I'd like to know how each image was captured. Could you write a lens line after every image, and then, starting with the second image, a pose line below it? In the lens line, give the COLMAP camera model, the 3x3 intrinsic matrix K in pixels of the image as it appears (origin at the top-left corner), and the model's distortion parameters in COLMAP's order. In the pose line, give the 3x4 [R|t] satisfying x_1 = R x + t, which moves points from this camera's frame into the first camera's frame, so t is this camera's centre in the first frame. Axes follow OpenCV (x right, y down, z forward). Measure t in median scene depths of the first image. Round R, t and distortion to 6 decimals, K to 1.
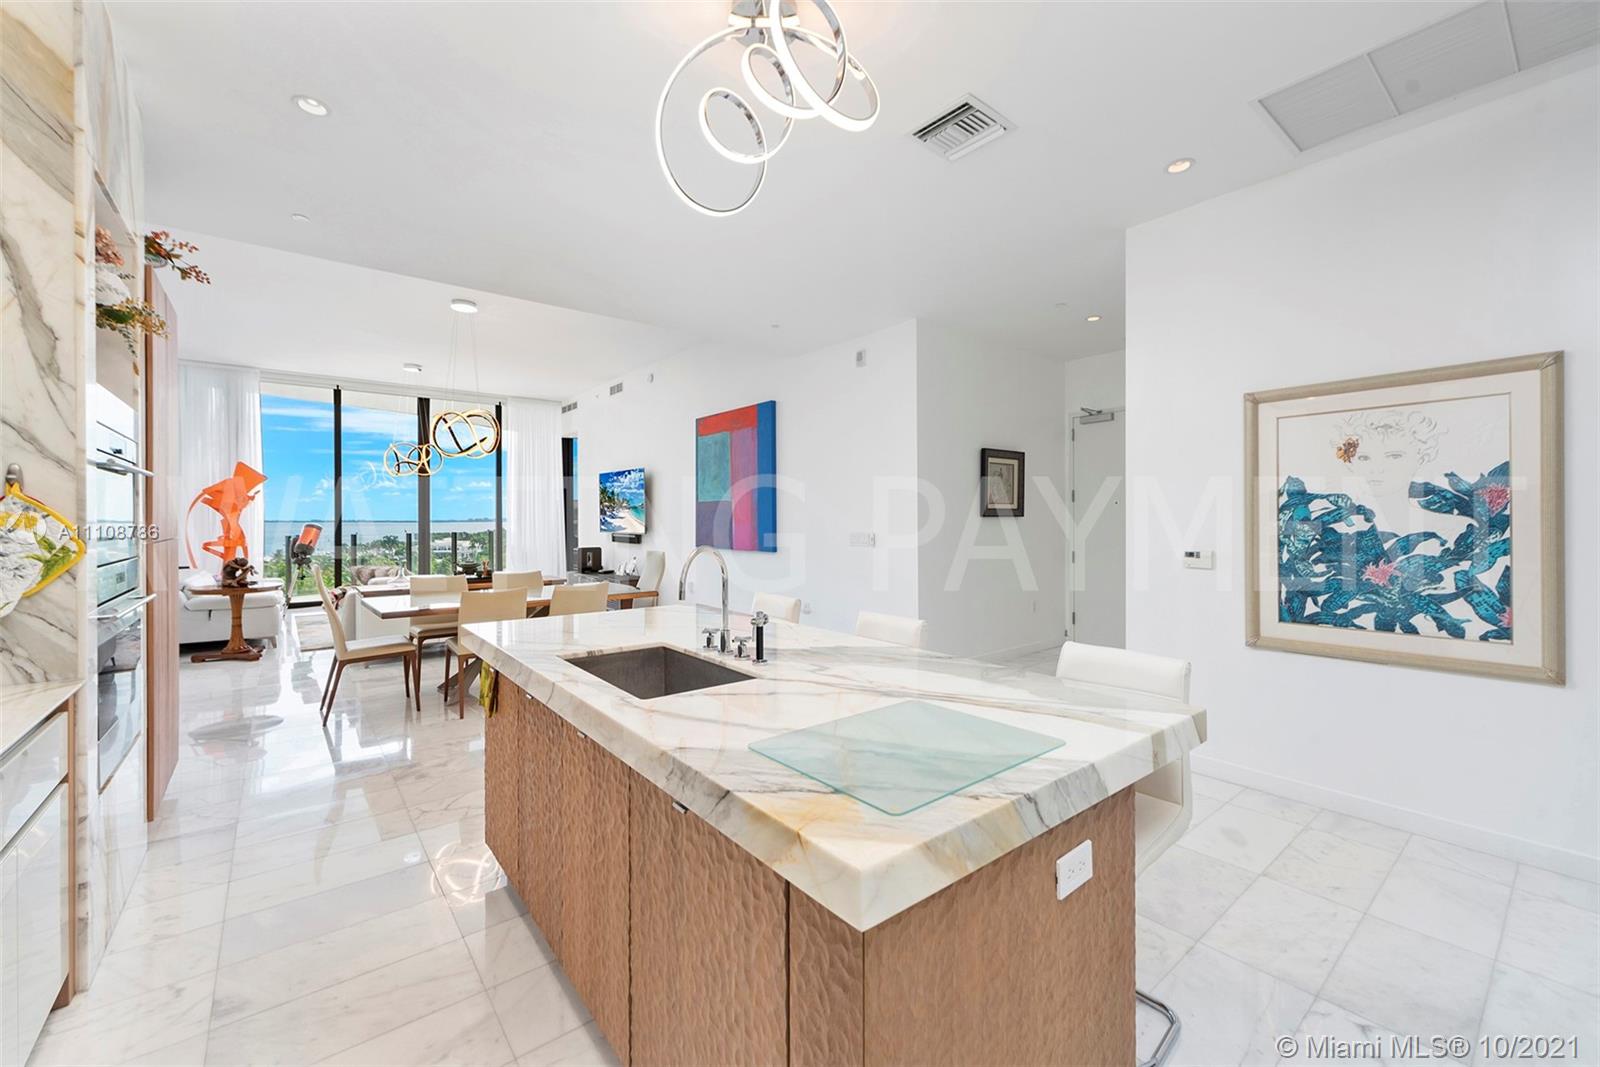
lens RADIAL K [[639.1, 0, 807.7], [0, 639.1, 524.1], [0, 0, 1]] dist [-0.001000, -0.000008]
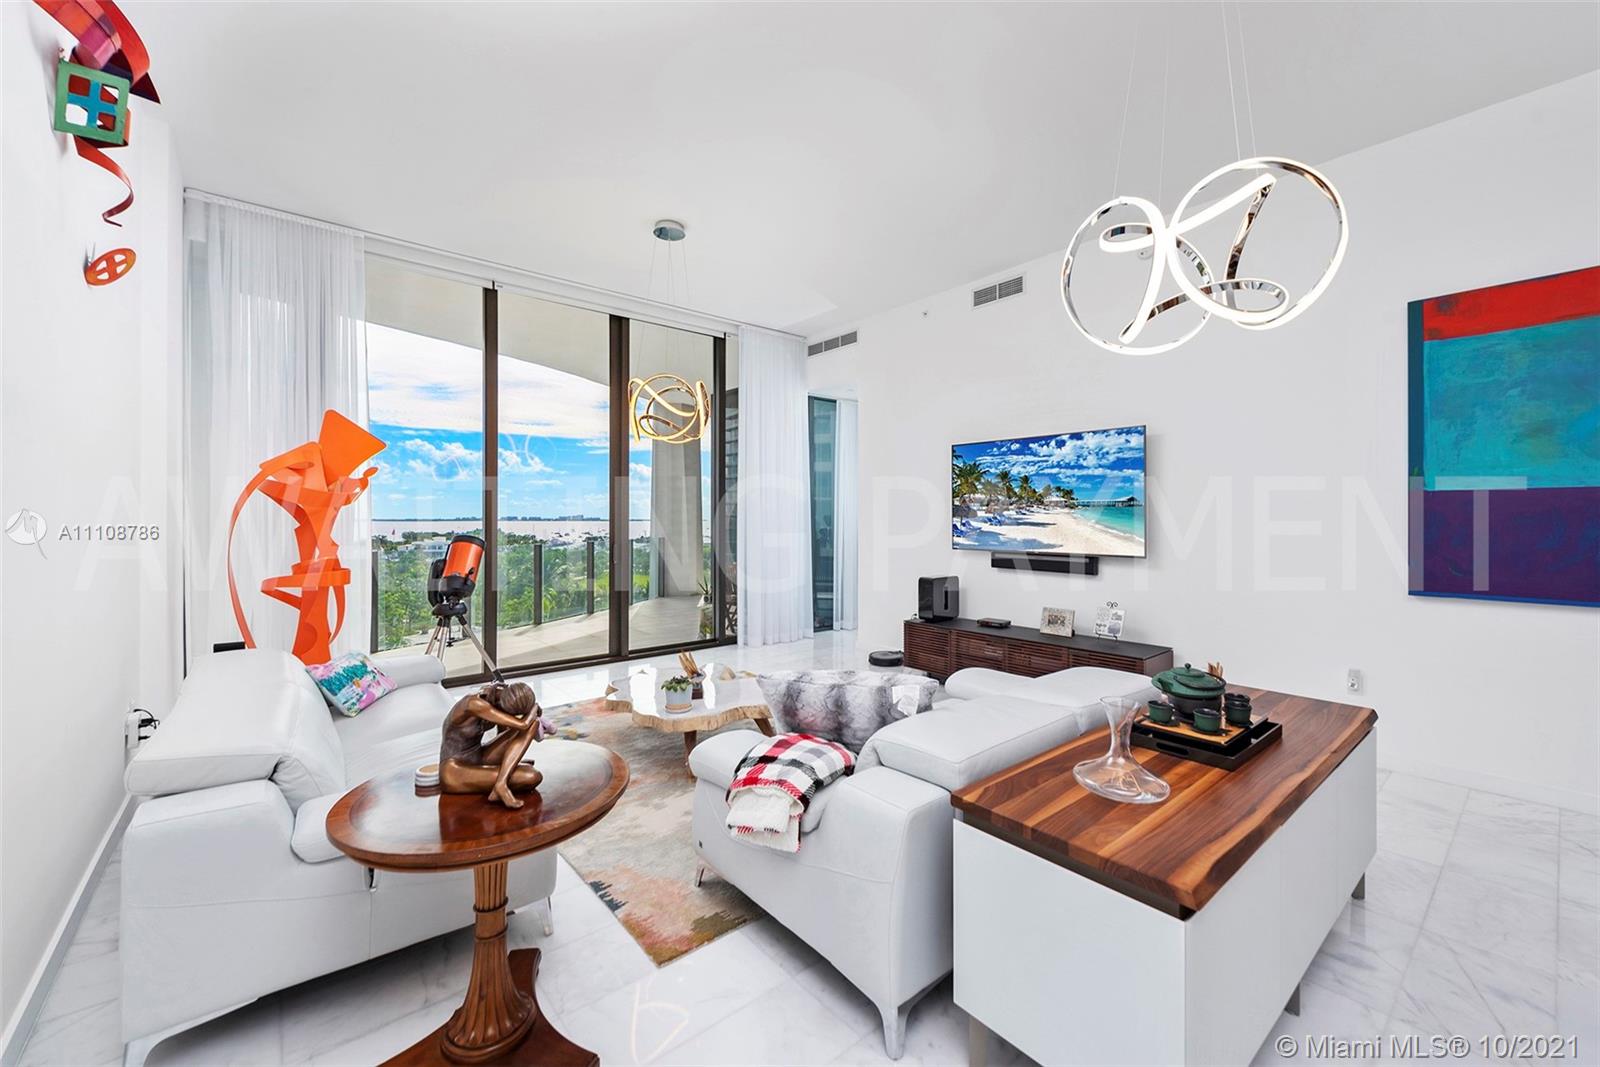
lens RADIAL K [[639.1, 0, 807.7], [0, 639.1, 524.1], [0, 0, 1]] dist [-0.001000, -0.000008]
pose [[0.999902, 0.000725, 0.013983, -0.485423], [-0.000741, 0.999999, 0.001120, -0.009931], [-0.013982, -0.001130, 0.999902, 0.461365]]
